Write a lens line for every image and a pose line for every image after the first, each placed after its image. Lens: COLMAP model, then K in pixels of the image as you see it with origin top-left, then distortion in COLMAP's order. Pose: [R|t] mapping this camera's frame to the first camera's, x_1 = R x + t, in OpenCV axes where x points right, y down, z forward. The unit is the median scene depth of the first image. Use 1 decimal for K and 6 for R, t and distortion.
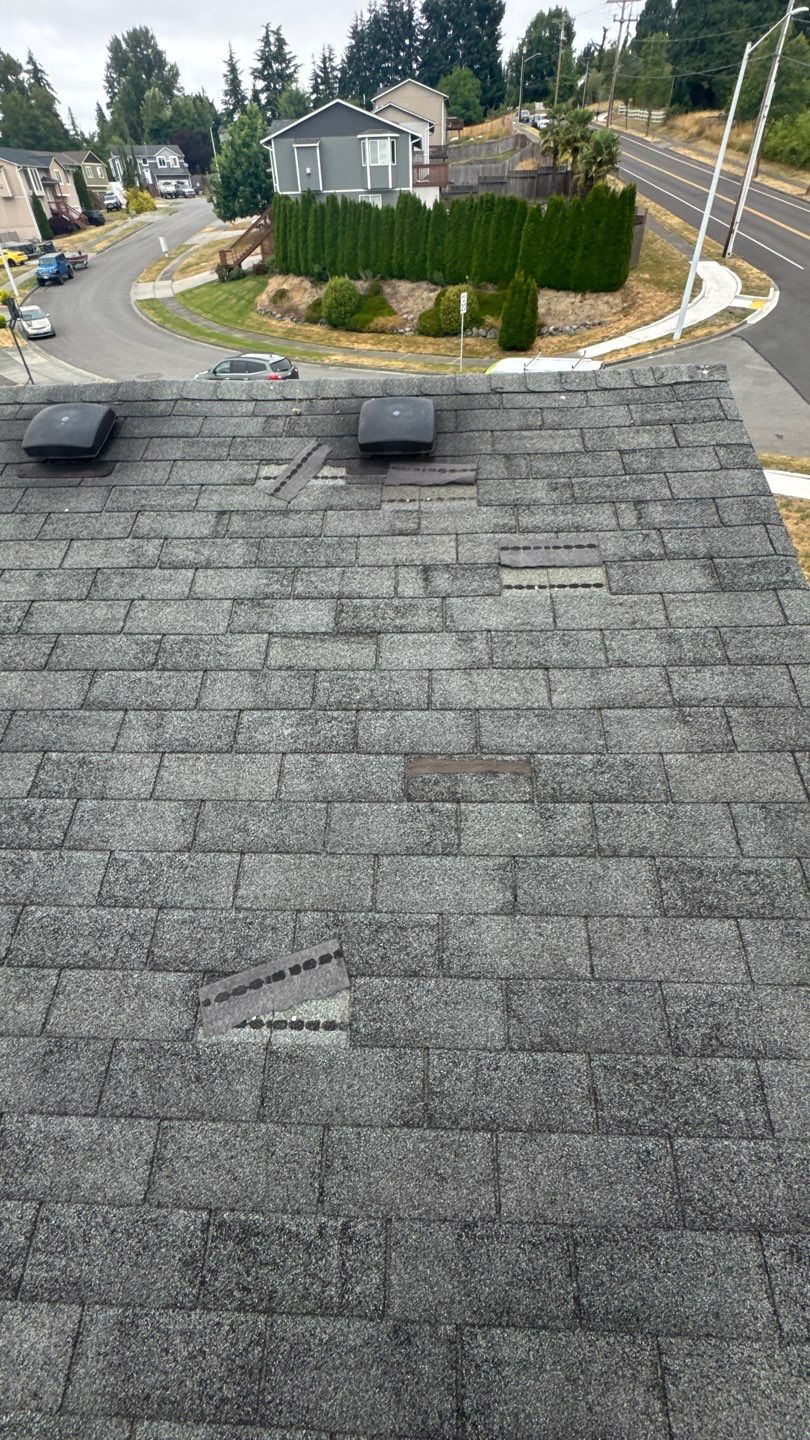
lens RADIAL K [[569.1, 0, 406.0], [0, 569.1, 718.9], [0, 0, 1]] dist [-0.003696, -0.000073]
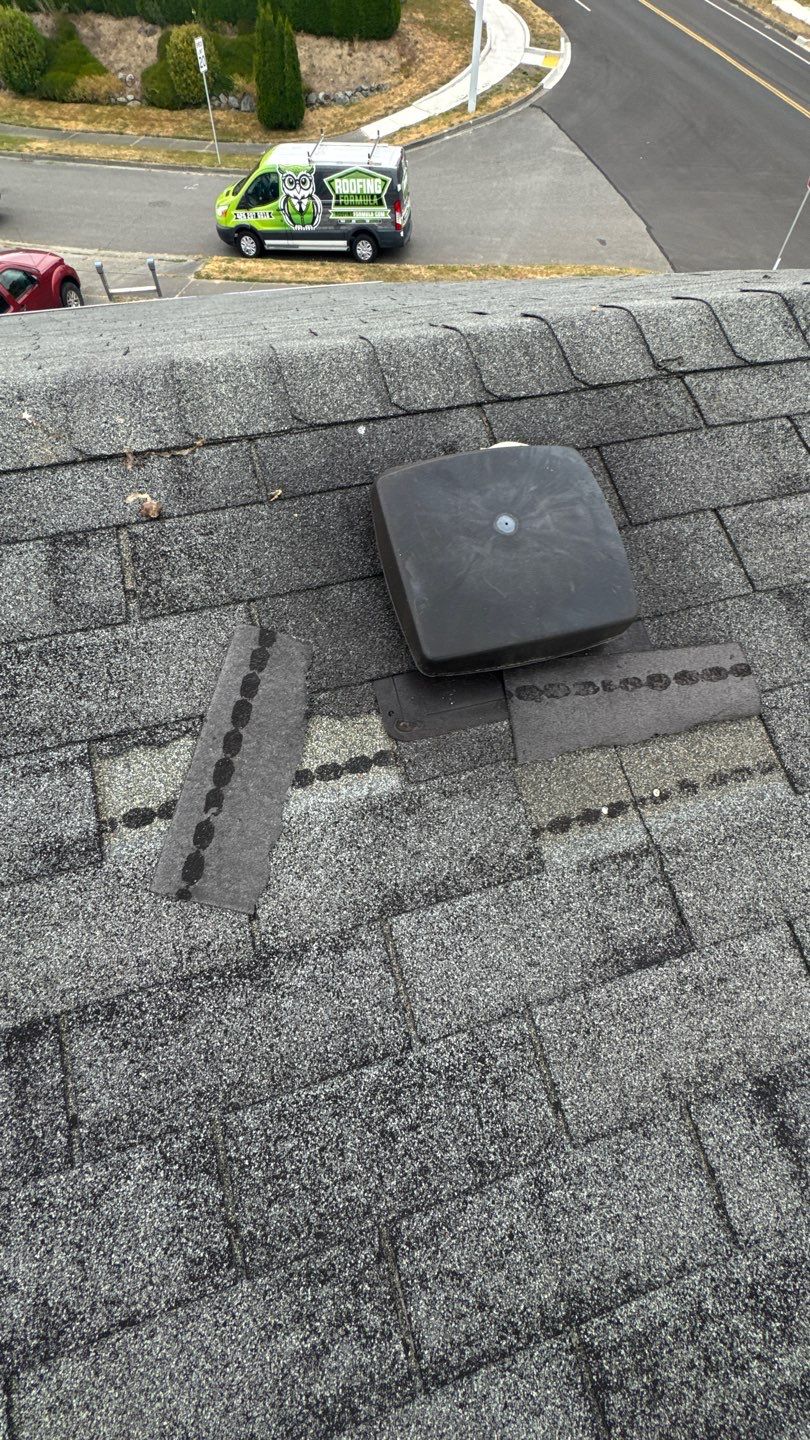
lens RADIAL K [[569.1, 0, 403.7], [0, 569.1, 717.1], [0, 0, 1]] dist [-0.003696, -0.000073]
pose [[0.947061, -0.236951, 0.216632, -0.011200], [0.180811, 0.951220, 0.249977, -0.035595], [-0.265297, -0.197574, 0.943707, 0.047079]]
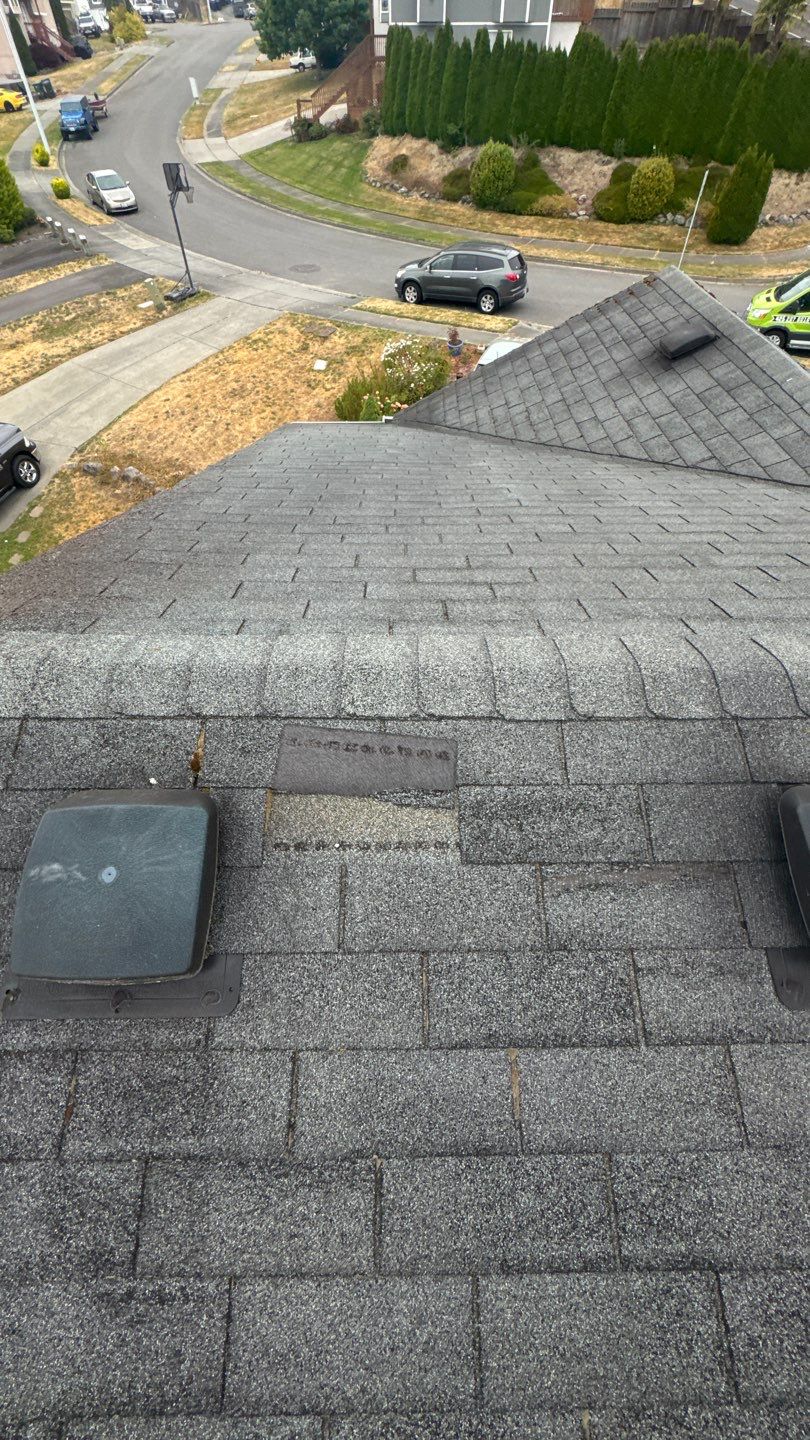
lens RADIAL K [[569.1, 0, 405.3], [0, 569.1, 716.1], [0, 0, 1]] dist [-0.003696, -0.000073]
pose [[0.998379, -0.024981, 0.051148, -0.341472], [0.017712, 0.990284, 0.137927, -0.051393], [-0.054097, -0.136797, 0.989121, 0.055841]]
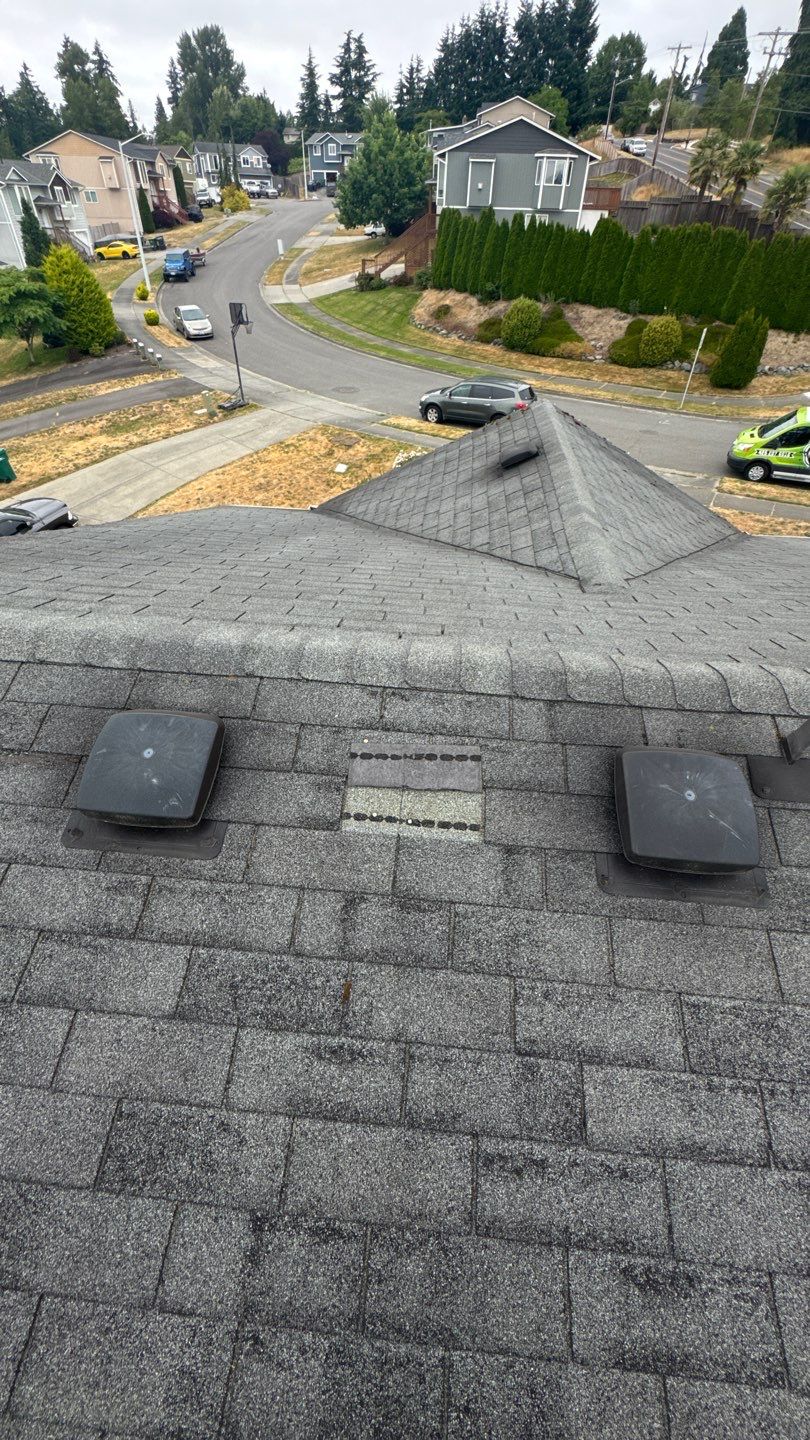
lens RADIAL K [[569.1, 0, 405.1], [0, 569.1, 717.4], [0, 0, 1]] dist [-0.003696, -0.000073]
pose [[0.997956, 0.063907, -0.000806, -0.296546], [-0.063912, 0.997903, -0.010279, -0.043025], [0.000148, 0.010309, 0.999947, 0.039351]]
